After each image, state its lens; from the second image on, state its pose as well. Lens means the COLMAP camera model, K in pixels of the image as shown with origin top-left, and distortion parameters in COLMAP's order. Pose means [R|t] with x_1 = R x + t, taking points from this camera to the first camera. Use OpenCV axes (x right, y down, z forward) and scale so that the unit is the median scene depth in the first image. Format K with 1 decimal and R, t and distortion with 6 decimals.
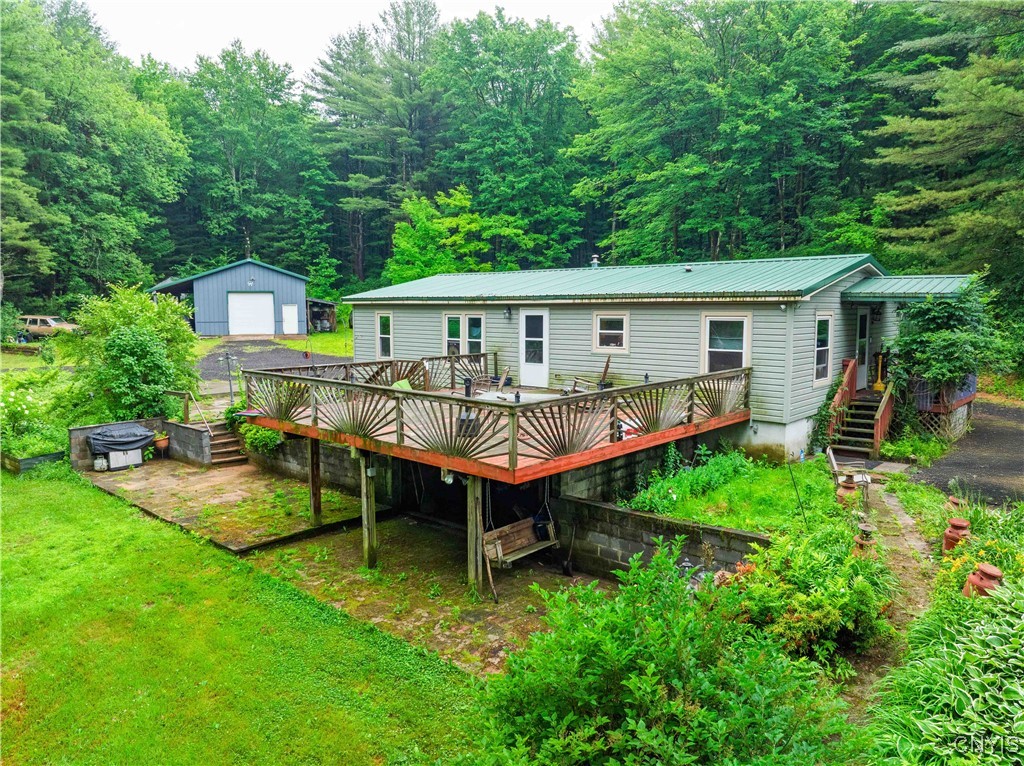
lens RADIAL K [[723.0, 0, 513.5], [0, 723.0, 382.2], [0, 0, 1]] dist [-0.054544, 0.031849]
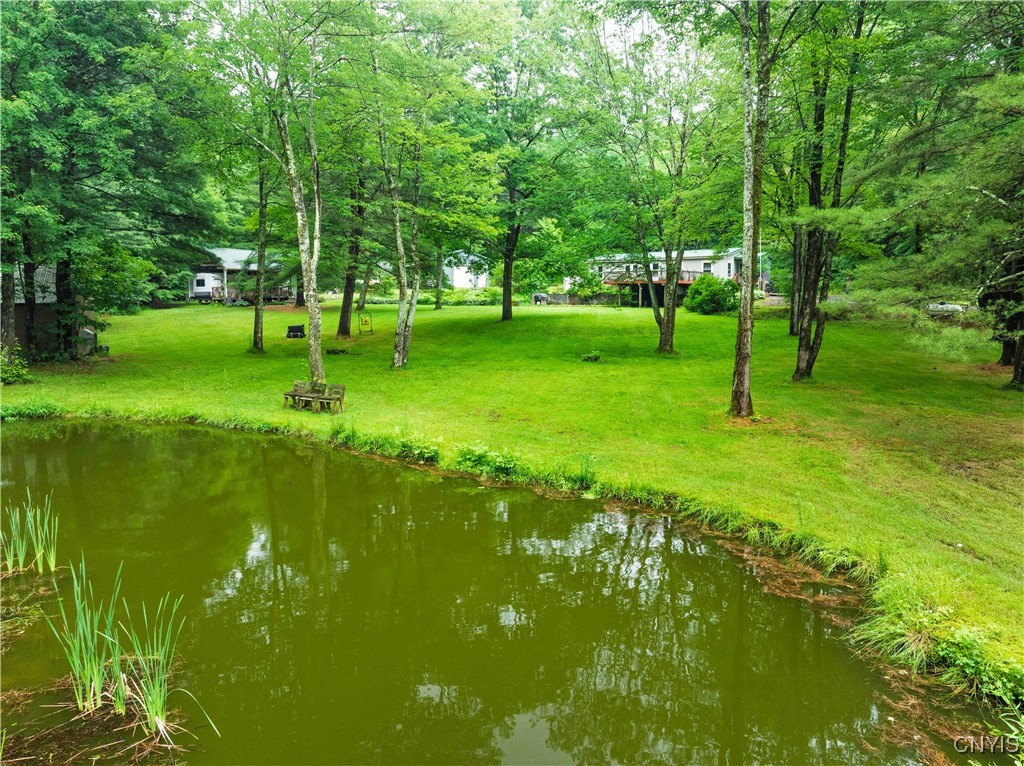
lens RADIAL K [[723.0, 0, 511.1], [0, 723.0, 382.5], [0, 0, 1]] dist [-0.054544, 0.031849]
pose [[0.998475, -0.002183, 0.055154, -0.936150], [0.001965, 0.999990, 0.004003, 0.512261], [-0.055162, -0.003889, 0.998470, -2.715573]]
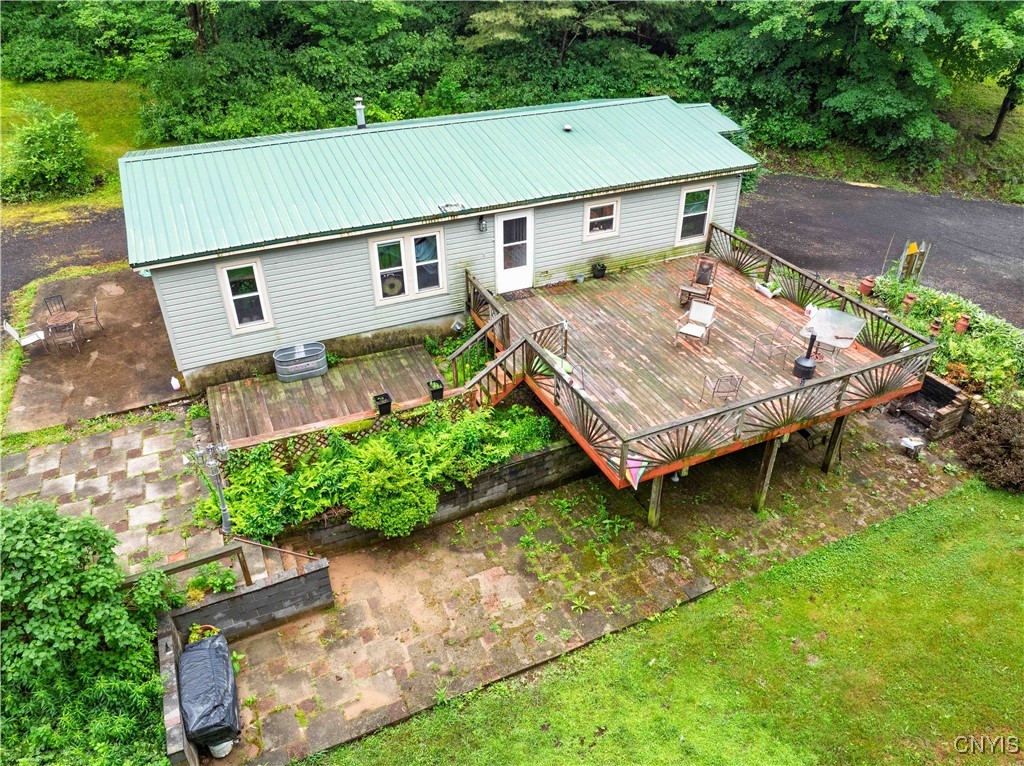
lens RADIAL K [[723.0, 0, 513.2], [0, 723.0, 383.8], [0, 0, 1]] dist [-0.054544, 0.031849]
pose [[0.394581, -0.503270, 0.768782, -0.783167], [0.099924, 0.855208, 0.508561, -0.380433], [-0.913412, -0.123849, 0.387738, 0.627232]]
